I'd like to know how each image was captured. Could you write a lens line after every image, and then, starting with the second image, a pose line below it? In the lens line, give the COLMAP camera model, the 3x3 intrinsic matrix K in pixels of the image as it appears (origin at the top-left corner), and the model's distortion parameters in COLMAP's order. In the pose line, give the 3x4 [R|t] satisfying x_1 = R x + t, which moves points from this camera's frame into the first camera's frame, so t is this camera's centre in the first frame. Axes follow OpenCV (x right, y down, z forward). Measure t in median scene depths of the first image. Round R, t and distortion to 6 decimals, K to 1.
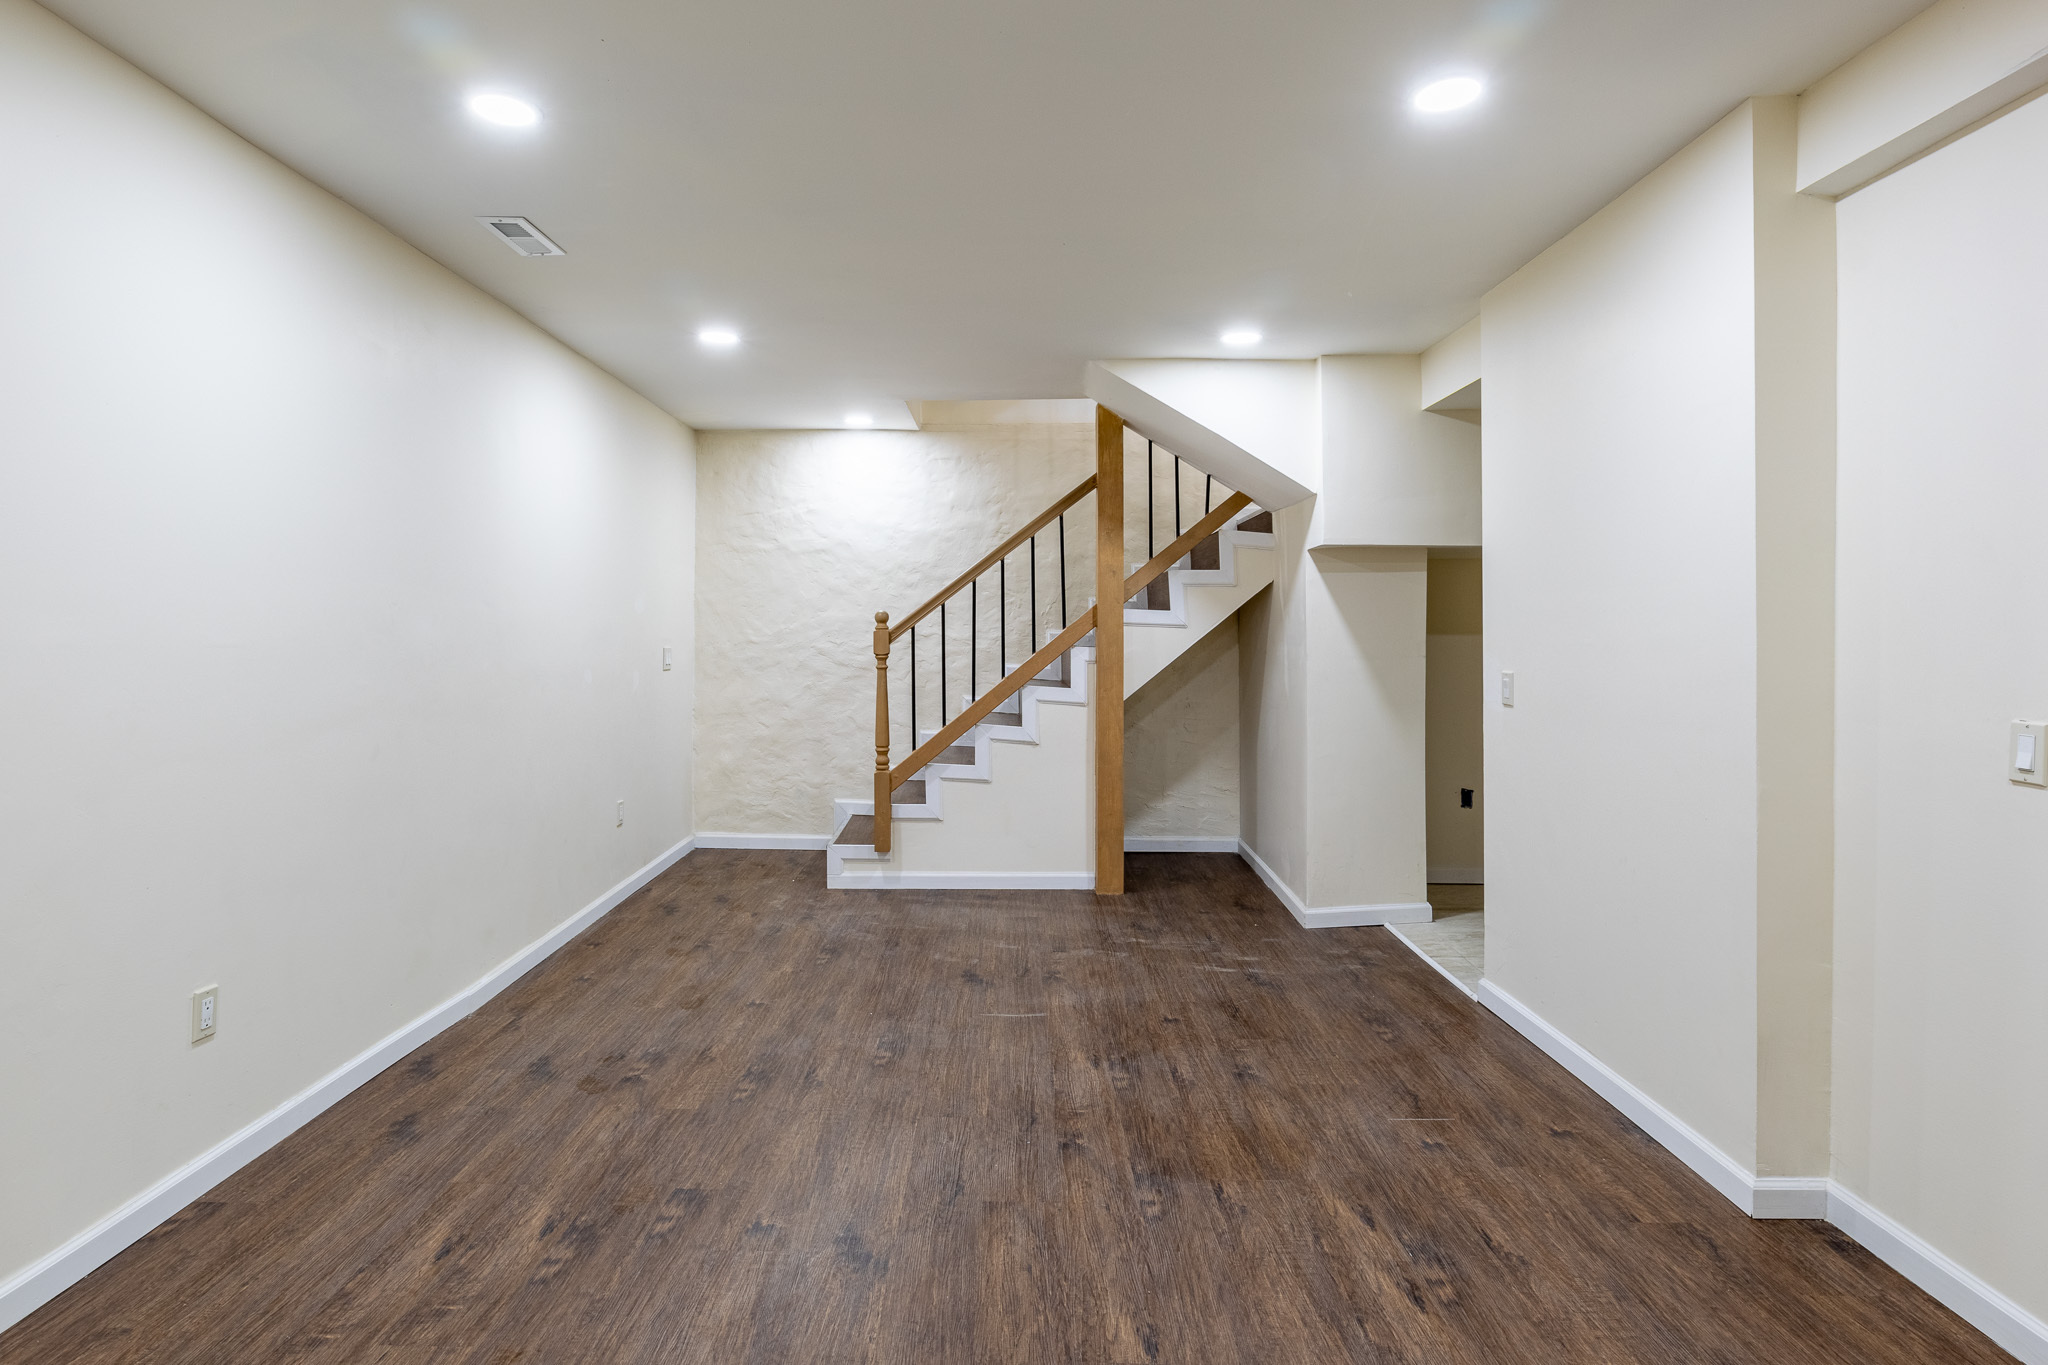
lens RADIAL K [[1062.2, 0, 1019.4], [0, 1062.2, 638.7], [0, 0, 1]] dist [-0.007635, -0.000610]
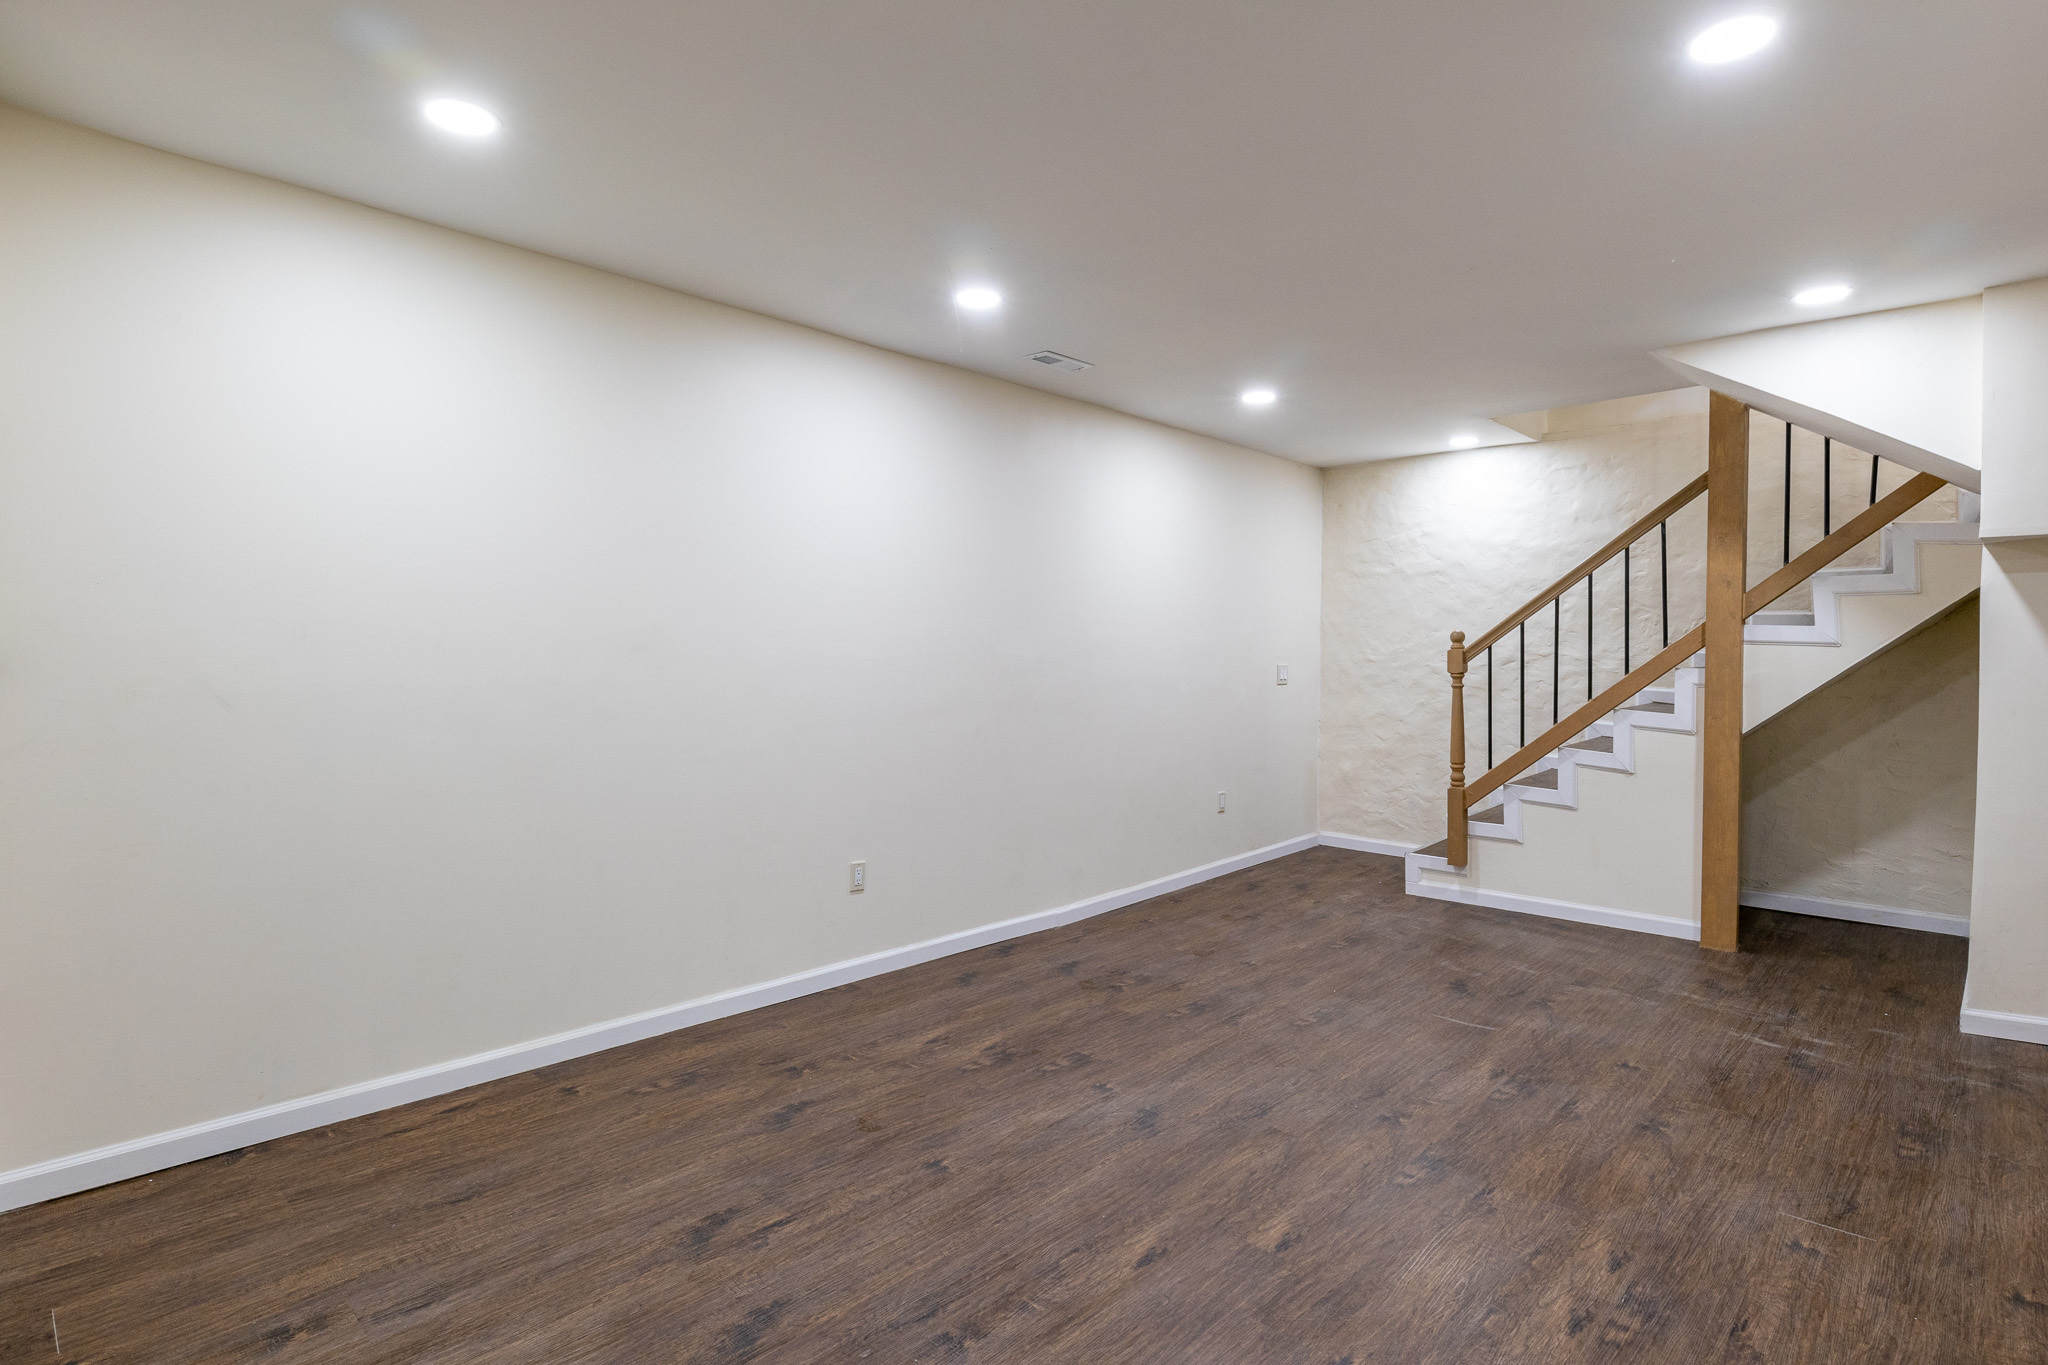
lens RADIAL K [[1054.0, 0, 1024.0], [0, 1054.0, 682.5], [0, 0, 1]] dist [-0.006546, -0.000198]
pose [[0.733030, 0.019971, -0.679903, 0.327643], [-0.003928, 0.999677, 0.025129, -0.000059], [0.680185, -0.015749, 0.732871, -0.031376]]
